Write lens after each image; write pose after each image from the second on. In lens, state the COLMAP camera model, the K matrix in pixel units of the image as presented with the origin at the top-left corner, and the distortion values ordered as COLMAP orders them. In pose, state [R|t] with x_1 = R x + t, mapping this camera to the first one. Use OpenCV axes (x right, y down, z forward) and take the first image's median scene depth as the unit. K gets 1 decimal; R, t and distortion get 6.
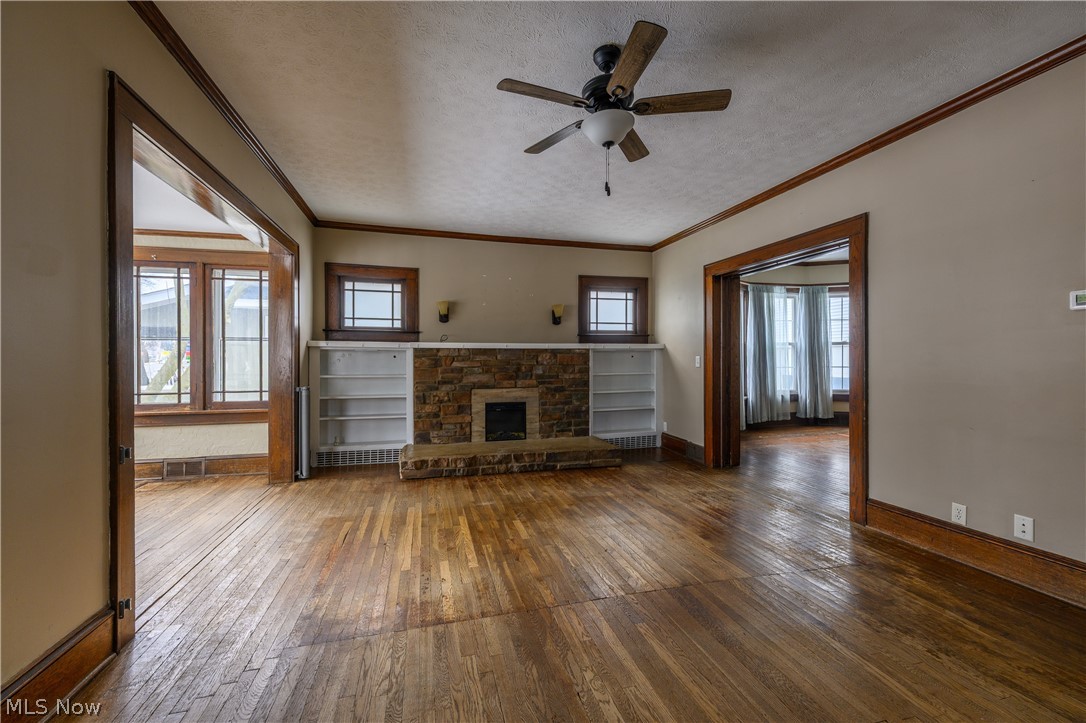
lens RADIAL K [[433.1, 0, 537.5], [0, 433.1, 359.5], [0, 0, 1]] dist [0.000247, 0.000503]
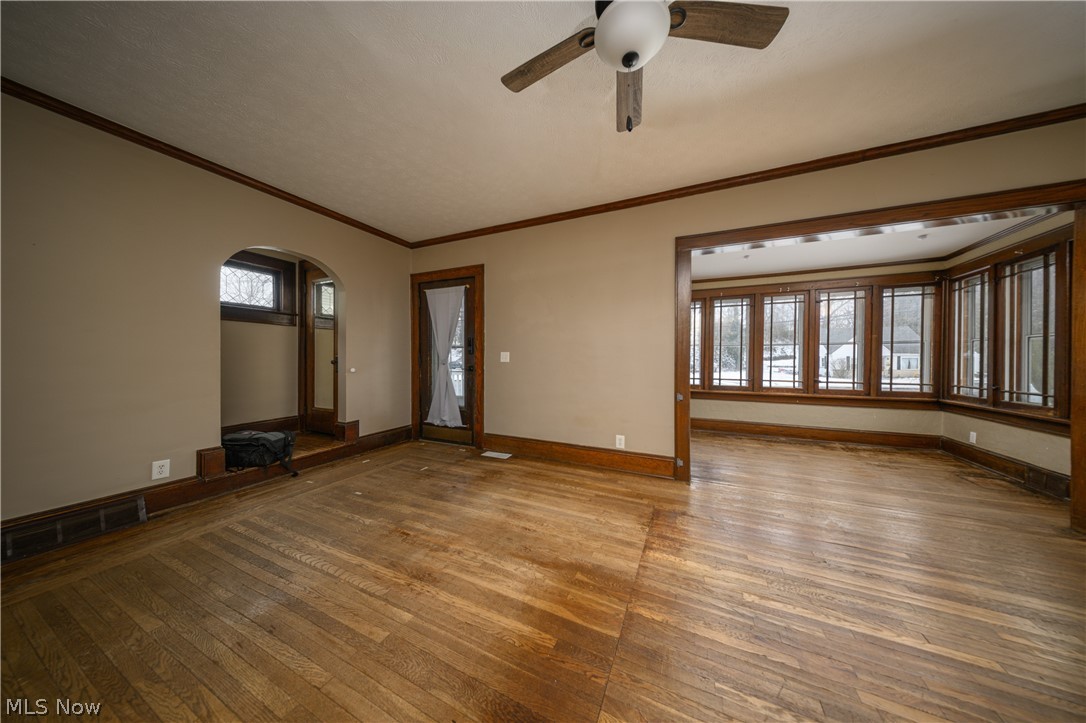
lens RADIAL K [[317.1, 0, 543.7], [0, 317.1, 360.4], [0, 0, 1]] dist [0.004121, -0.001111]
pose [[-0.640406, 0.007325, -0.768001, 0.328673], [-0.002629, 0.999928, 0.011730, 0.000482], [0.768032, 0.009531, -0.640341, 0.604966]]
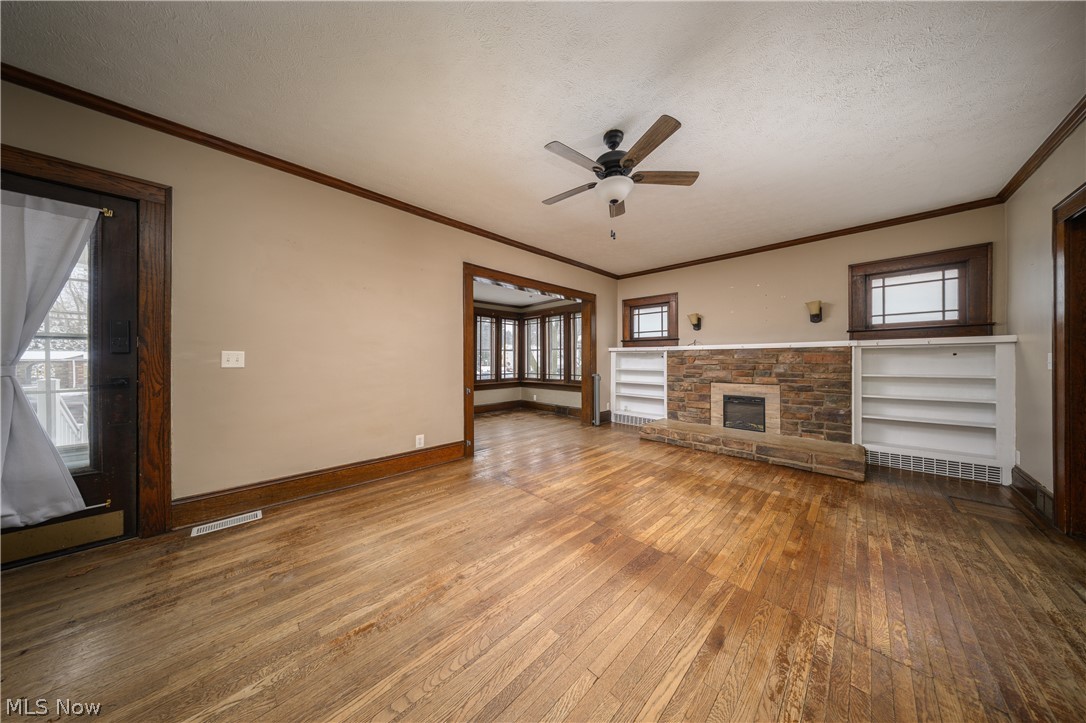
lens RADIAL K [[317.1, 0, 542.8], [0, 317.1, 359.6], [0, 0, 1]] dist [0.004121, -0.001111]
pose [[0.501232, 0.000927, -0.865312, 0.453143], [0.000281, 0.999999, 0.001234, 0.002010], [0.865313, -0.000862, 0.501232, 0.144819]]
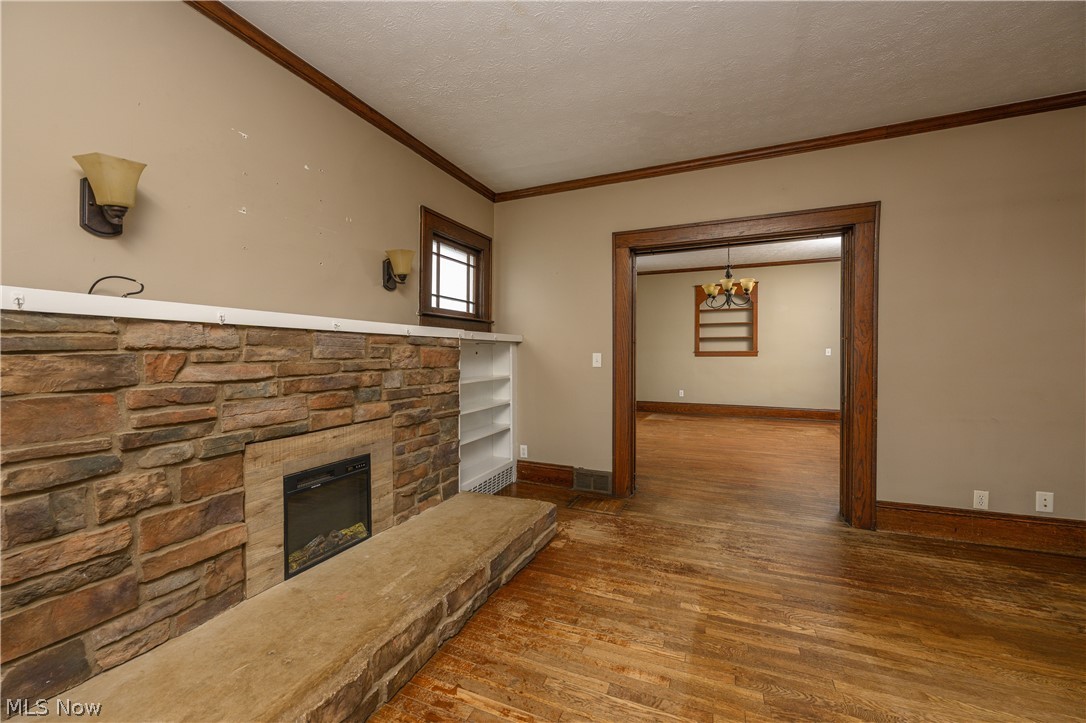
lens RADIAL K [[433.1, 0, 537.8], [0, 433.1, 358.3], [0, 0, 1]] dist [0.000247, 0.000503]
pose [[0.622239, -0.005407, 0.782808, -0.316922], [0.004239, 0.999985, 0.003538, -0.000604], [-0.782816, 0.001117, 0.622253, 0.696819]]
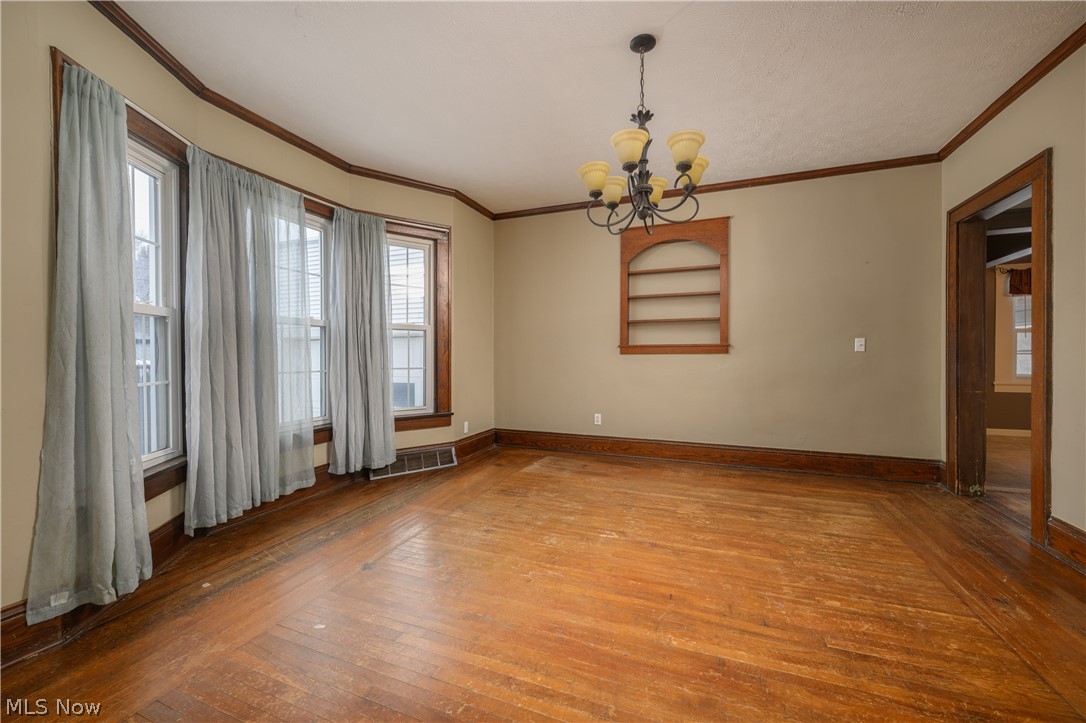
lens RADIAL K [[433.1, 0, 540.5], [0, 433.1, 360.6], [0, 0, 1]] dist [0.000247, 0.000503]
pose [[0.615671, -0.013754, 0.787883, 0.584947], [0.005821, 0.999900, 0.012906, 0.002473], [-0.787982, -0.003360, 0.615690, 0.828368]]
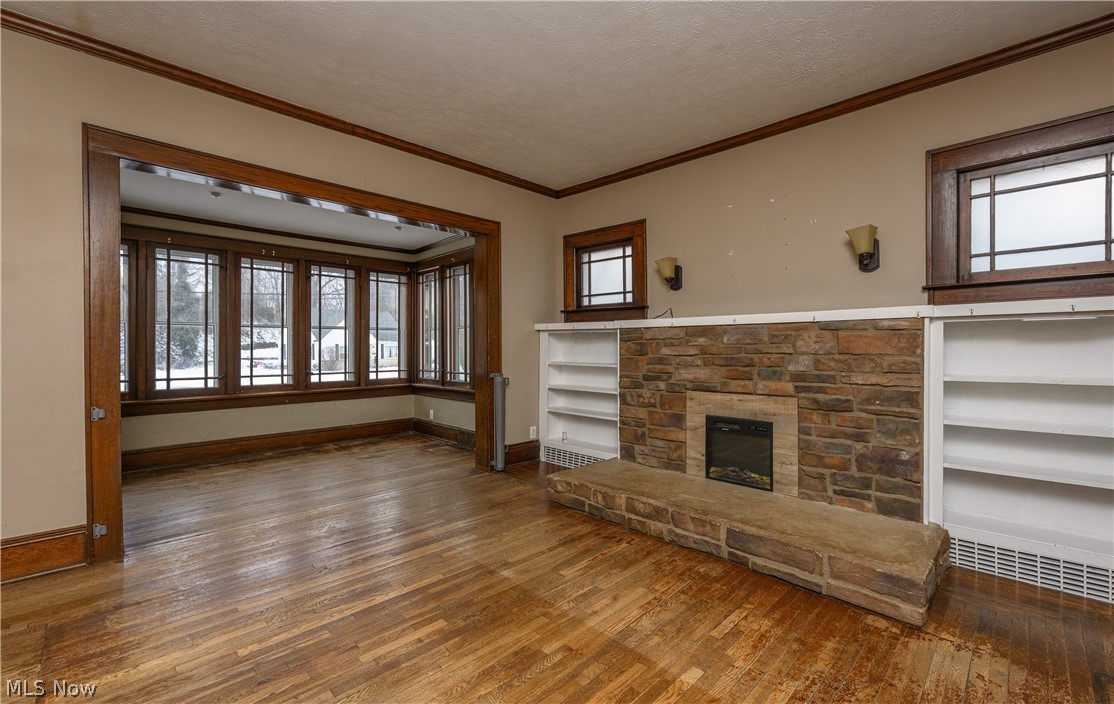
lens RADIAL K [[472.9, 0, 594.5], [0, 472.9, 349.3], [0, 0, 1]] dist [0.005853, -0.001525]
pose [[0.536931, 0.005659, -0.843607, 0.415054], [-0.002595, 0.999984, 0.005057, 0.005835], [0.843622, -0.000527, 0.536937, 0.590169]]
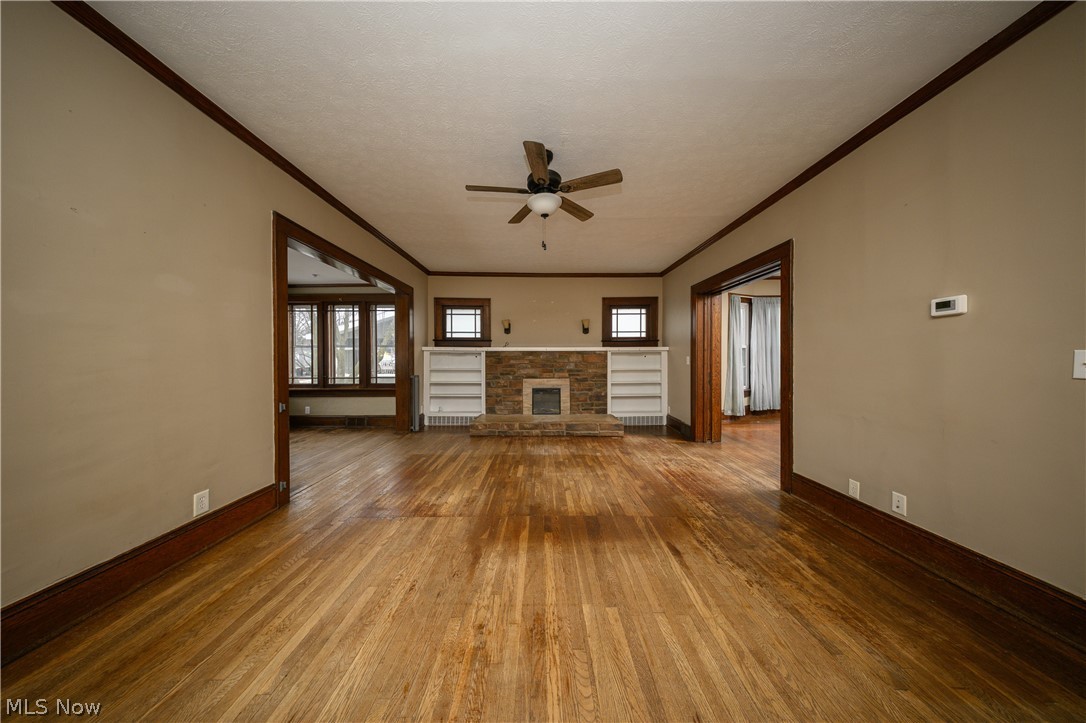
lens RADIAL K [[317.1, 0, 542.1], [0, 317.1, 359.2], [0, 0, 1]] dist [0.004121, -0.001111]
pose [[0.967698, 0.001378, -0.252110, 0.212336], [-0.000747, 0.999996, 0.002599, -0.000485], [0.252113, -0.002327, 0.967695, -0.034983]]
